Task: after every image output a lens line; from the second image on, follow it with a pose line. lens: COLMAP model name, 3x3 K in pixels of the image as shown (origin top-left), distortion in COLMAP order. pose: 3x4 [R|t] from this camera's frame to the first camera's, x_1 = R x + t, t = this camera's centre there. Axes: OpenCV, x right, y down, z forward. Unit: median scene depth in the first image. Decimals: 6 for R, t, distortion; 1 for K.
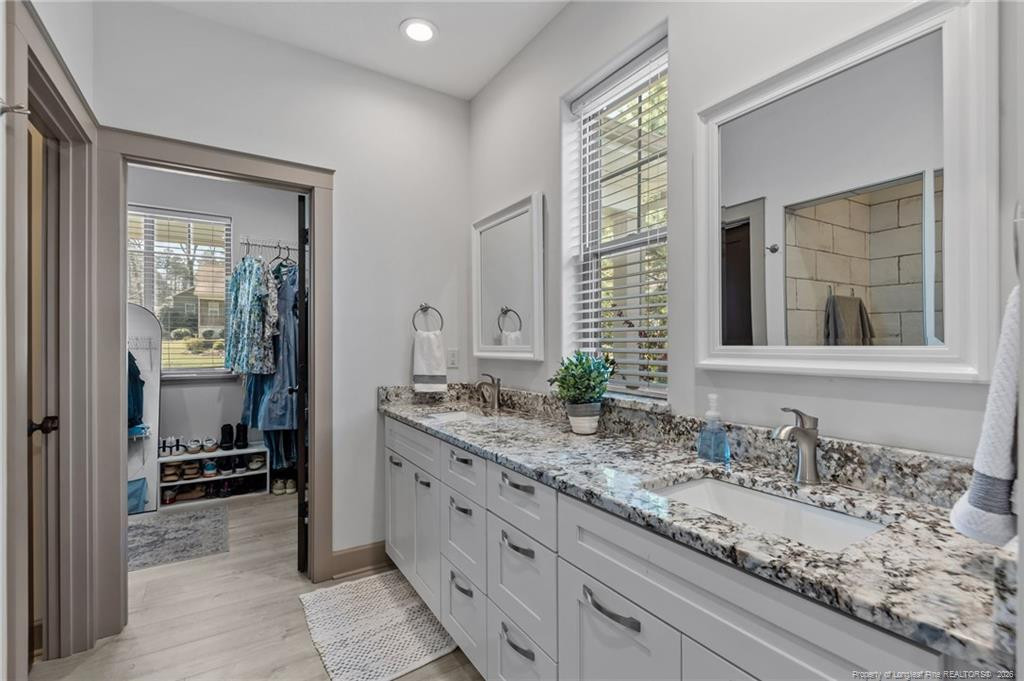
lens RADIAL K [[469.8, 0, 513.2], [0, 469.8, 344.6], [0, 0, 1]] dist [0.014671, -0.001073]
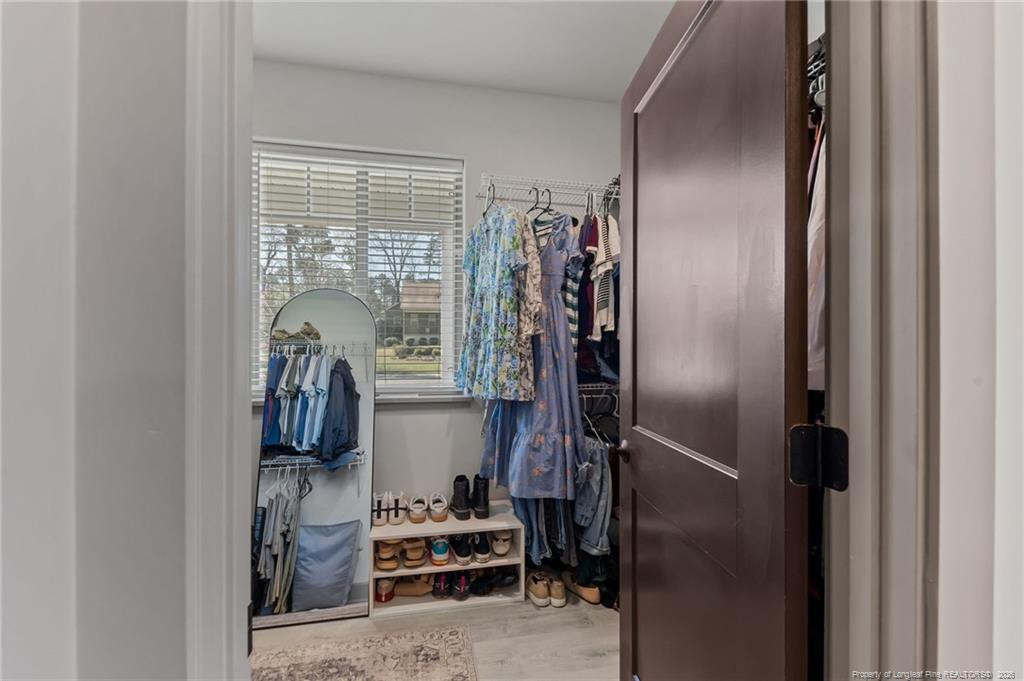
lens RADIAL K [[469.8, 0, 511.6], [0, 469.8, 346.8], [0, 0, 1]] dist [0.014671, -0.001073]
pose [[0.935705, -0.003043, -0.352771, -0.327025], [-0.000016, 0.999962, -0.008667, 0.000046], [0.352784, 0.008115, 0.935670, 0.442272]]
